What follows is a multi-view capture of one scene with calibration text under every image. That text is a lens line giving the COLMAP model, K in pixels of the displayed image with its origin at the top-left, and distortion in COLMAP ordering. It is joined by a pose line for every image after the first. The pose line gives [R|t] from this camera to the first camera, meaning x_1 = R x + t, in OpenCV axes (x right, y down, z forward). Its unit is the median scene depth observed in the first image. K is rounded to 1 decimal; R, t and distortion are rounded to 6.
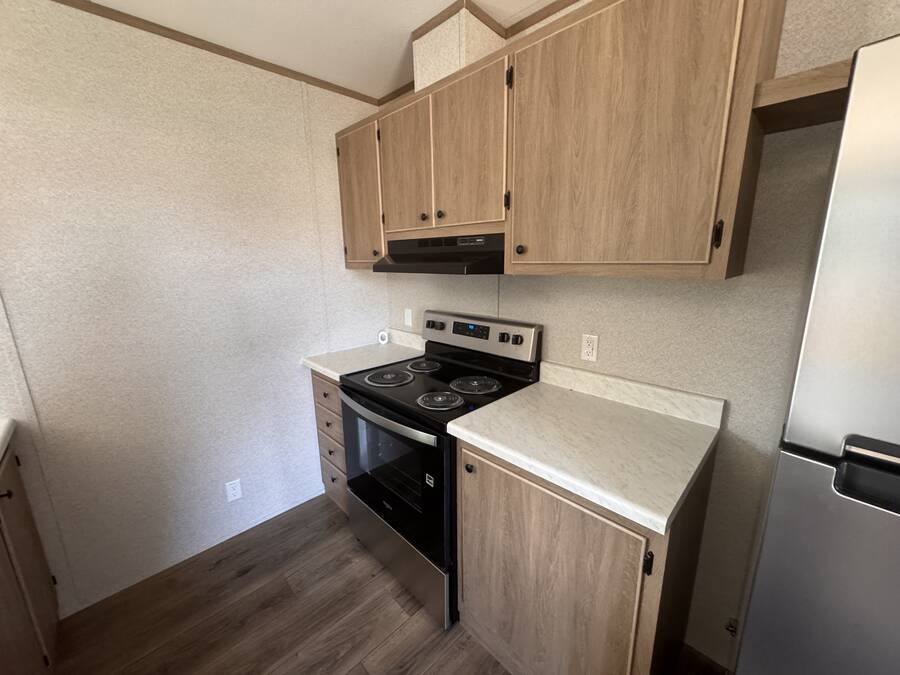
lens RADIAL K [[359.0, 0, 450.0], [0, 359.0, 337.5], [0, 0, 1]] dist [-0.000810, -0.000495]
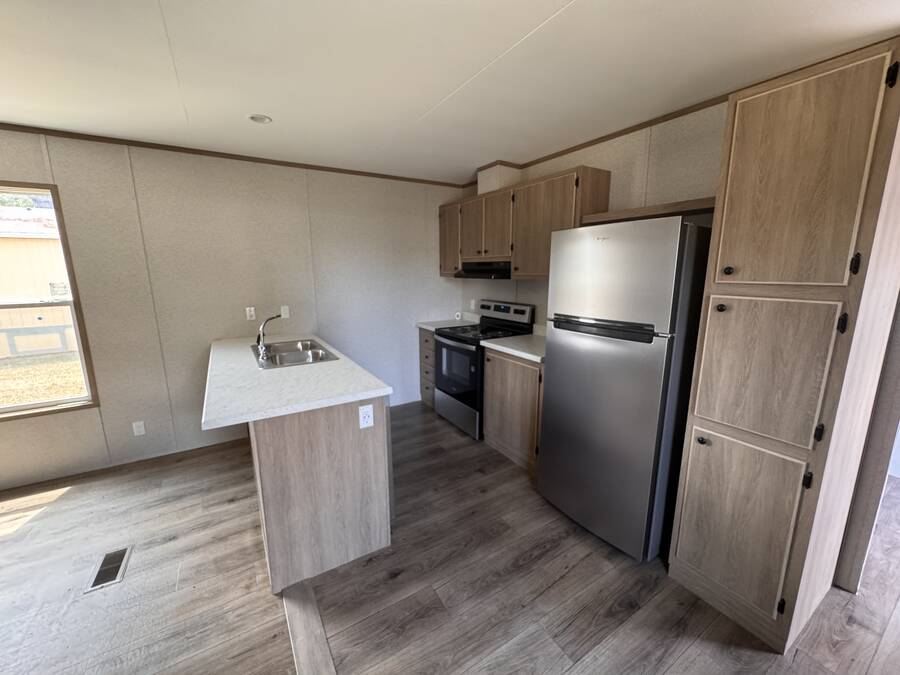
lens RADIAL K [[359.0, 0, 450.0], [0, 359.0, 337.5], [0, 0, 1]] dist [-0.000810, -0.000495]
pose [[0.974480, 0.051482, -0.218492, 0.230314], [-0.057117, 0.998176, -0.019550, 0.200461], [0.217087, 0.031531, 0.975643, -1.000781]]
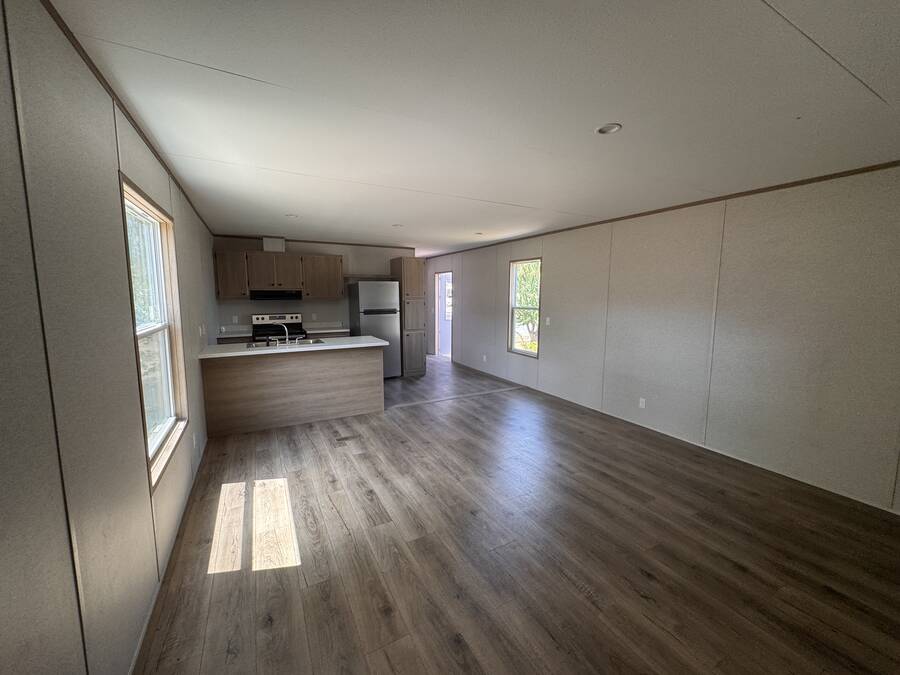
lens RADIAL K [[359.0, 0, 450.0], [0, 359.0, 337.5], [0, 0, 1]] dist [-0.000810, -0.000495]
pose [[0.278307, -0.102553, 0.955002, -2.829178], [0.205103, 0.977695, 0.045219, 0.351408], [-0.938338, 0.183289, 0.293133, -1.489264]]
